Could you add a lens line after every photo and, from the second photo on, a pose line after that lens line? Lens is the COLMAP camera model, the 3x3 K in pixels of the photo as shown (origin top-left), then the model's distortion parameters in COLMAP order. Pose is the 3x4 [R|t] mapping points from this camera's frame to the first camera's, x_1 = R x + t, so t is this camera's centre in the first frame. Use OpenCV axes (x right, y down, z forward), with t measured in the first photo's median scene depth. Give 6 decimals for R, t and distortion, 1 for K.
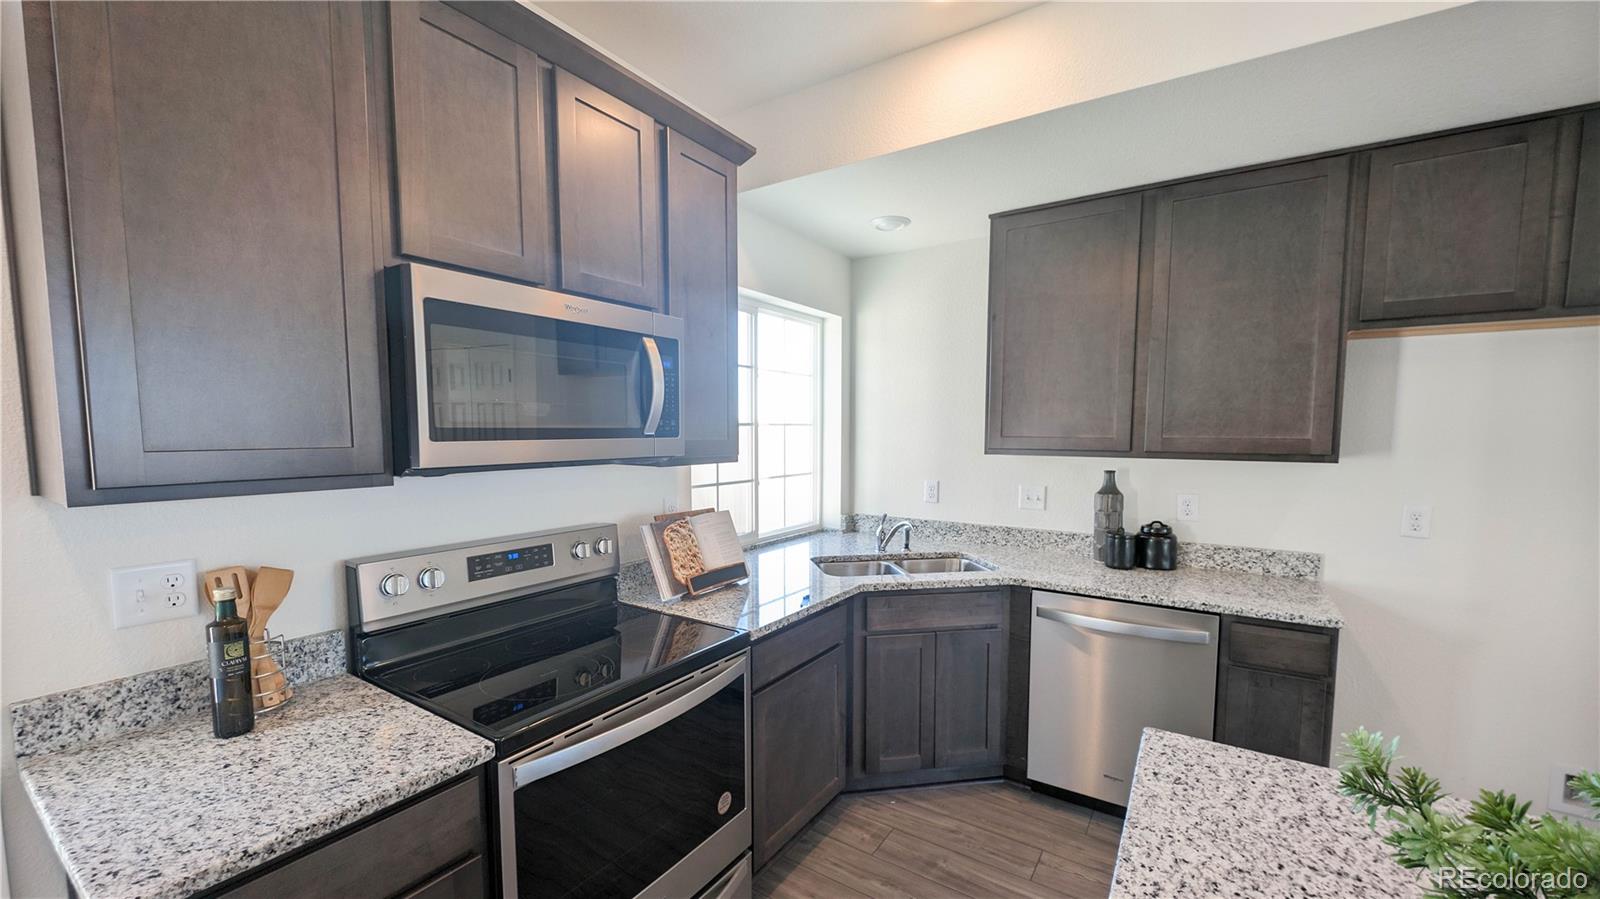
lens RADIAL K [[619.2, 0, 800.5], [0, 619.2, 466.7], [0, 0, 1]] dist [0.000223, -0.000069]
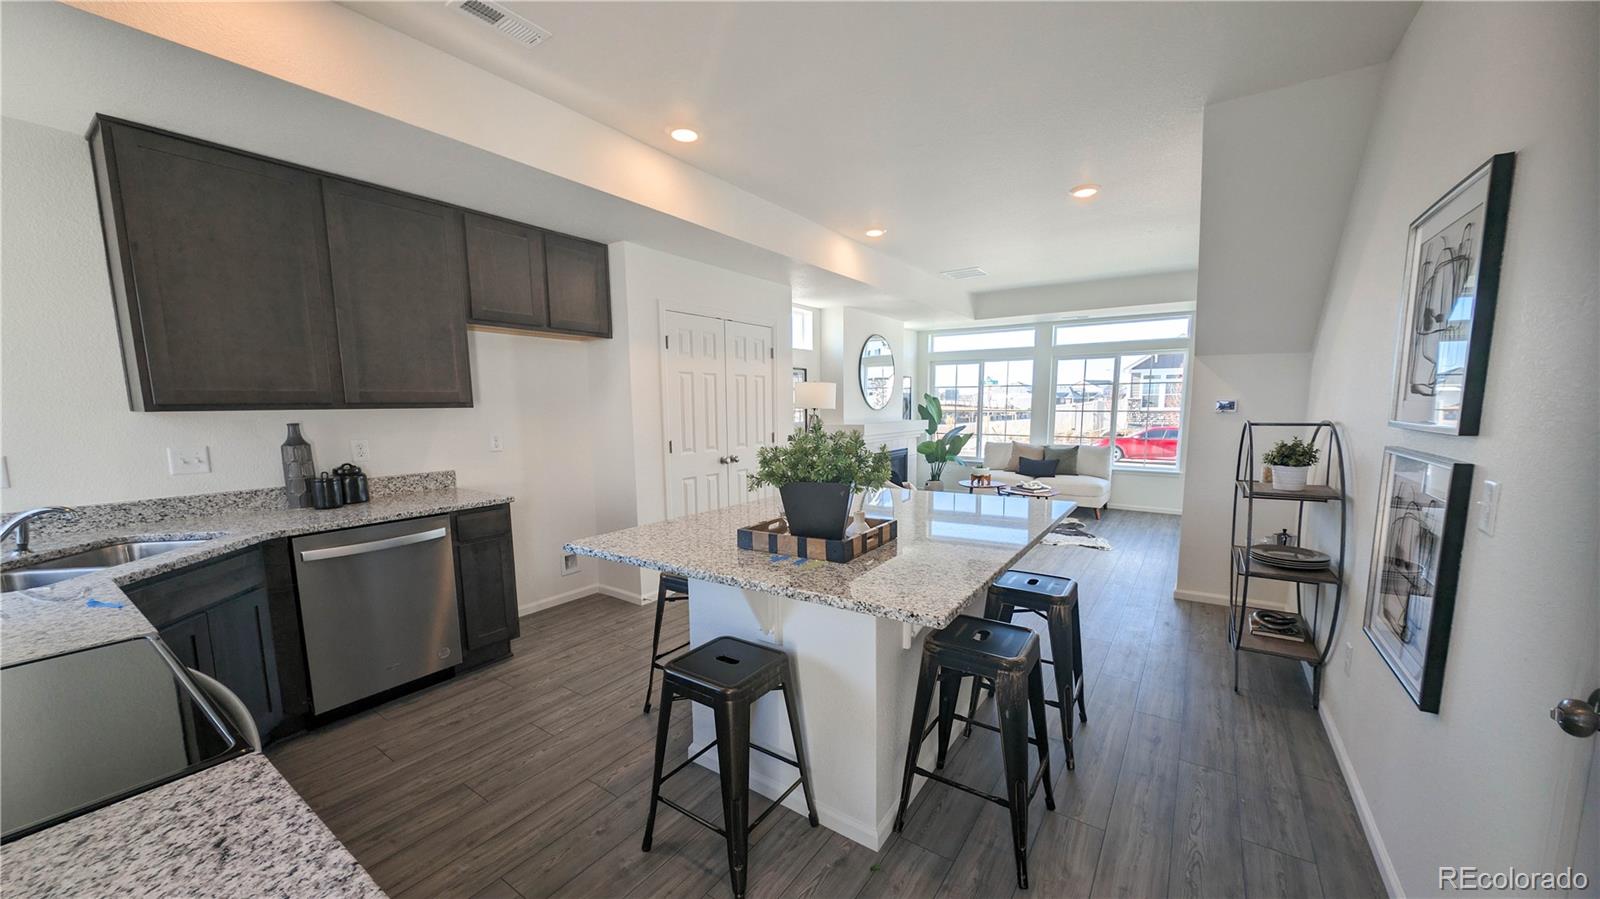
lens RADIAL K [[570.0, 0, 801.9], [0, 570.0, 462.8], [0, 0, 1]] dist [0.002273, -0.000140]
pose [[0.009935, -0.113025, 0.993542, -0.493465], [0.068224, 0.991353, 0.112094, 0.023816], [-0.997621, 0.066670, 0.017560, 0.118435]]
